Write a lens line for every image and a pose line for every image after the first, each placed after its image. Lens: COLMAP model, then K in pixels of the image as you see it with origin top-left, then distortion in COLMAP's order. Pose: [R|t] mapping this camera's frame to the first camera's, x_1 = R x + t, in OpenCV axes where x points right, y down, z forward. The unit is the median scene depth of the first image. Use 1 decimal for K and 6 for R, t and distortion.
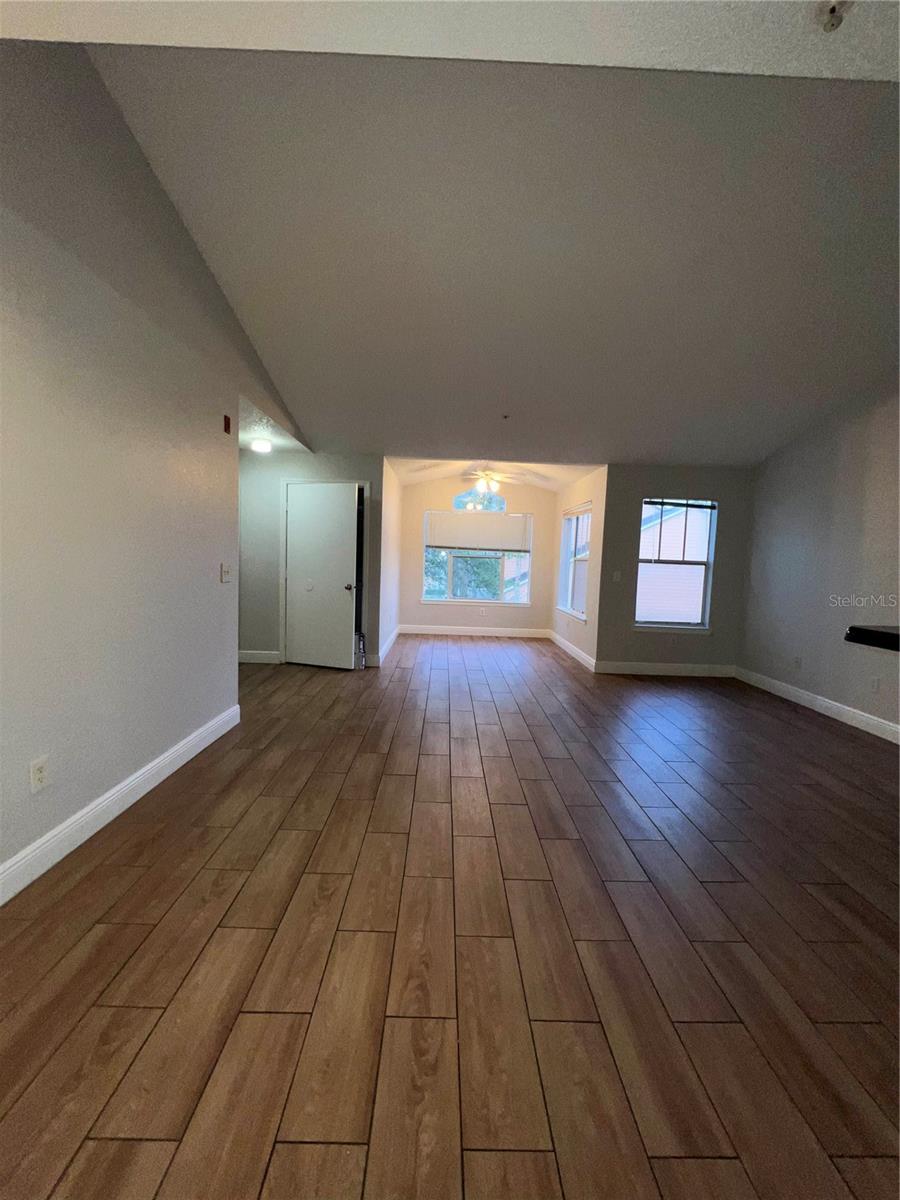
lens RADIAL K [[479.9, 0, 450.0], [0, 479.9, 600.0], [0, 0, 1]] dist [-0.000828, 0.000251]
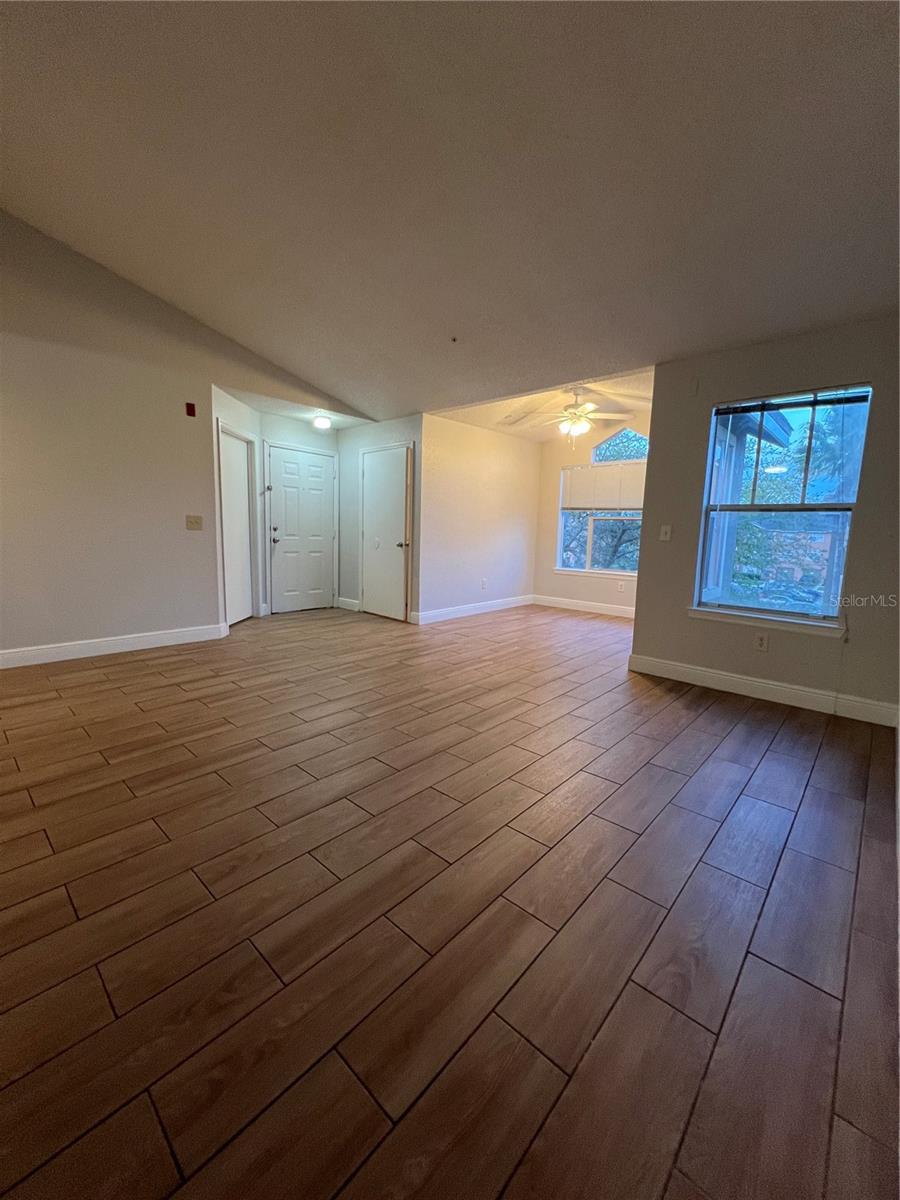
lens RADIAL K [[471.4, 0, 450.0], [0, 471.4, 600.0], [0, 0, 1]] dist [0.001752, 0.000217]
pose [[0.725436, 0.085167, -0.683000, 0.633466], [-0.059299, 0.996359, 0.061259, 0.023408], [0.685730, -0.003939, 0.727845, 0.340617]]
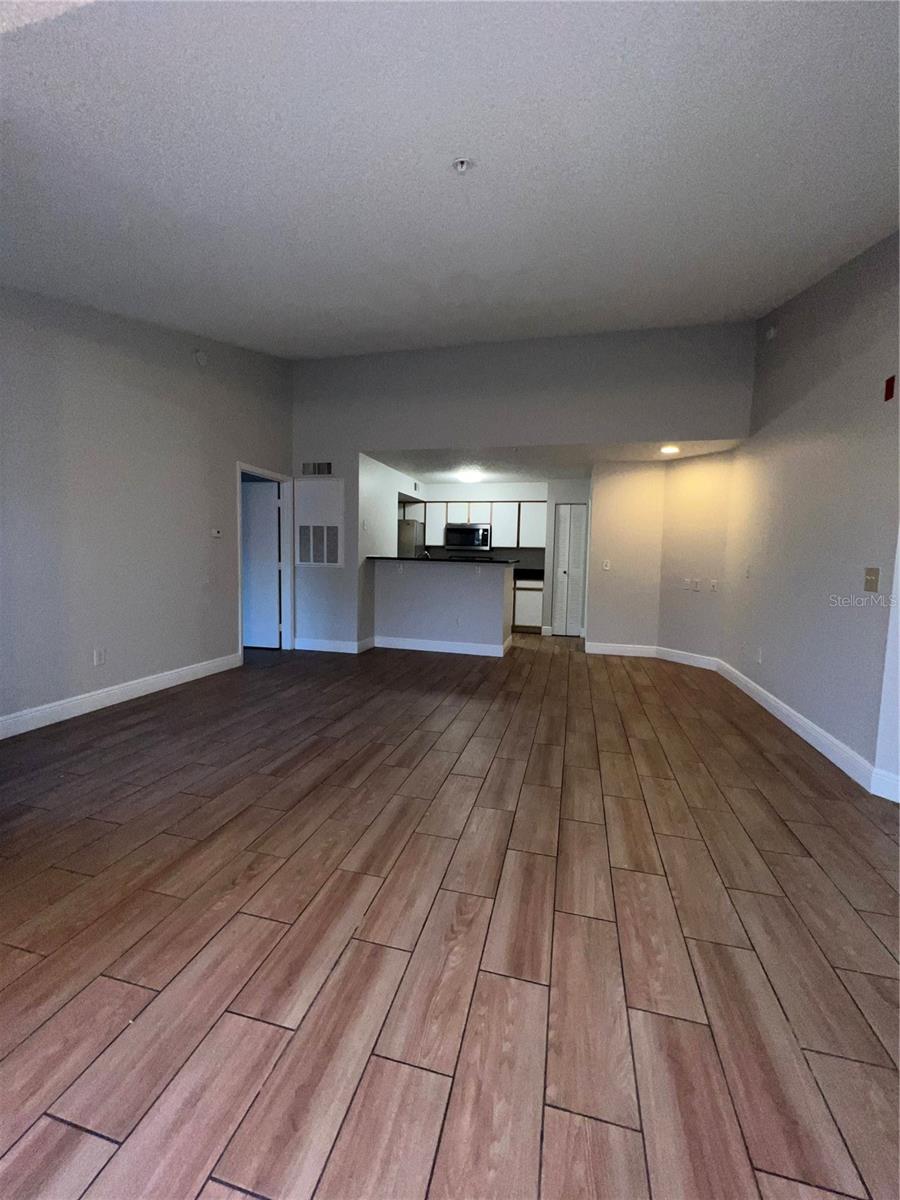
lens RADIAL K [[479.9, 0, 450.0], [0, 479.9, 600.0], [0, 0, 1]] dist [-0.000828, 0.000251]
pose [[-0.963523, -0.080711, 0.255166, -0.000269], [-0.035101, 0.983316, 0.178489, -0.091107], [-0.265315, 0.163022, -0.950280, 1.259437]]
